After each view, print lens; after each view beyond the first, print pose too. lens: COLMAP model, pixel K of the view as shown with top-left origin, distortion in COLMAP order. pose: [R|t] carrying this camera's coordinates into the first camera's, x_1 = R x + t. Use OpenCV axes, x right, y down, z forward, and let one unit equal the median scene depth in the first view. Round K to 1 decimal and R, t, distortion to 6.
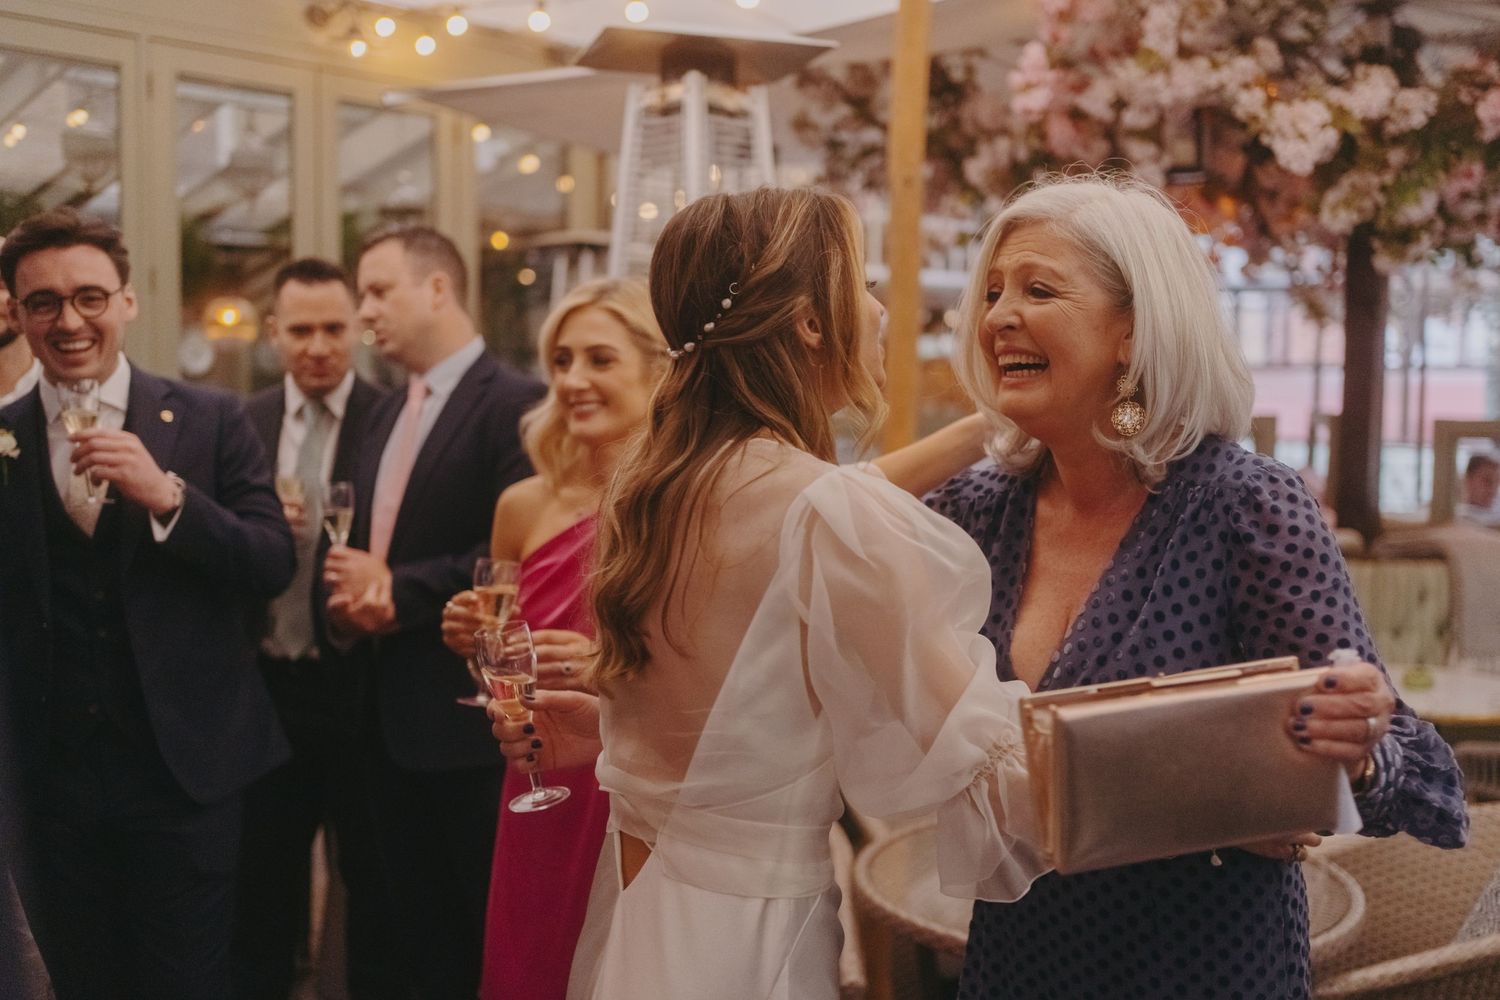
lens RADIAL K [[1647.0, 0, 800.7], [0, 1647.0, 498.7], [0, 0, 1]] dist [-0.000693, 0.009456]
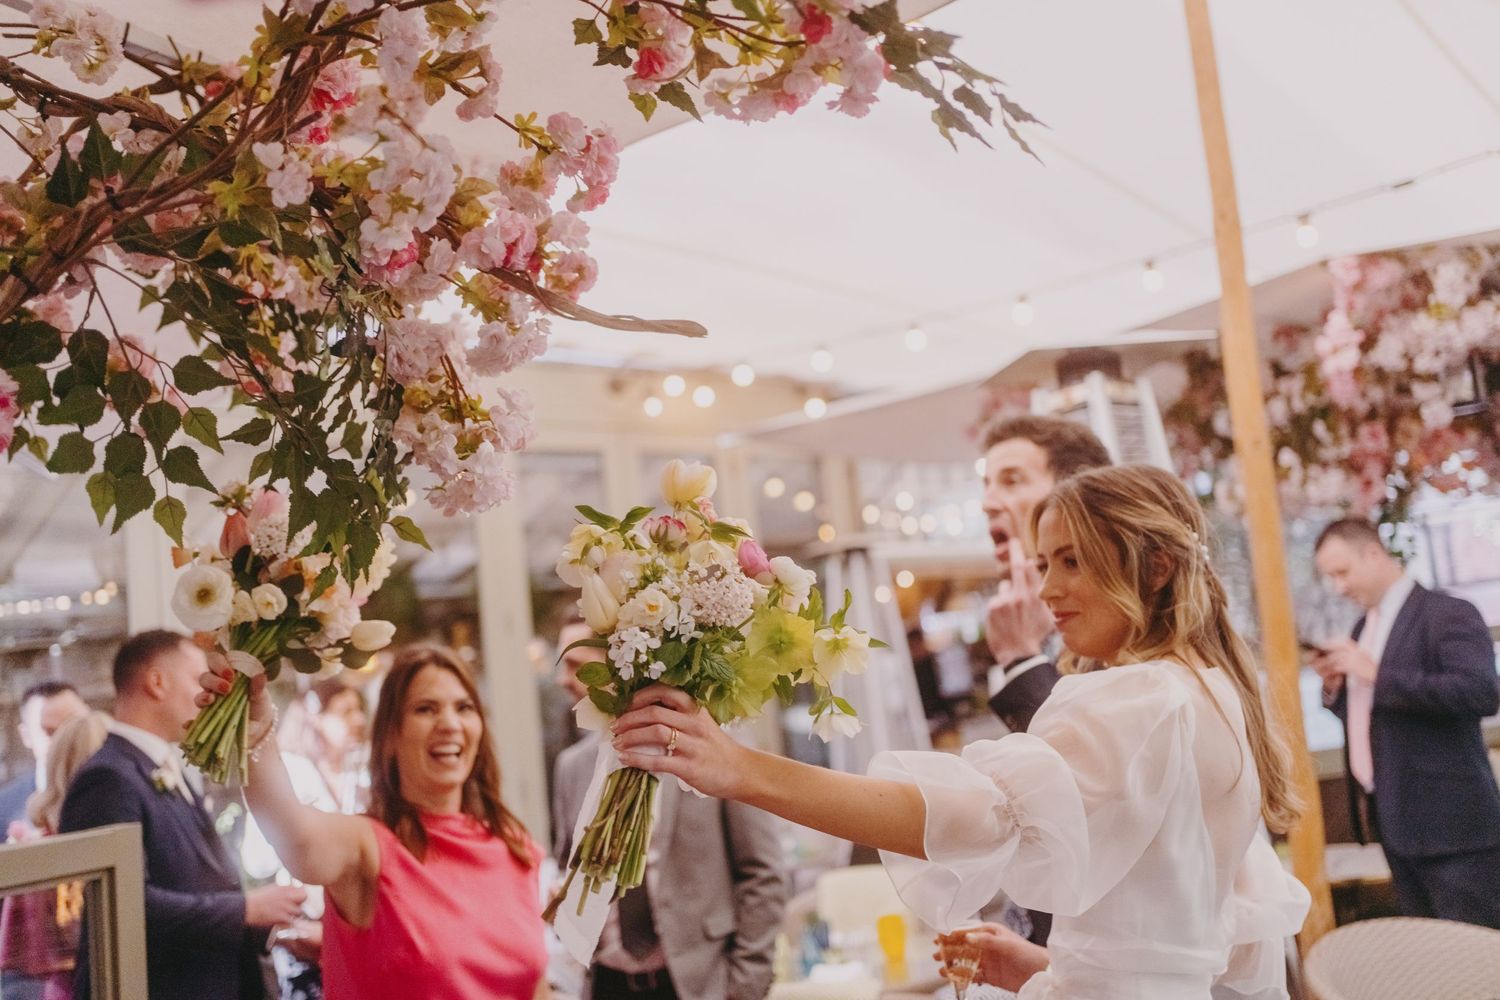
lens RADIAL K [[1534.9, 0, 753.2], [0, 1534.9, 479.8], [0, 0, 1]] dist [0.005185, -0.000035]
pose [[0.985262, -0.135665, -0.104186, -0.151903], [0.112773, 0.973141, -0.200698, 0.005735], [0.128615, 0.185991, 0.974097, -0.069861]]
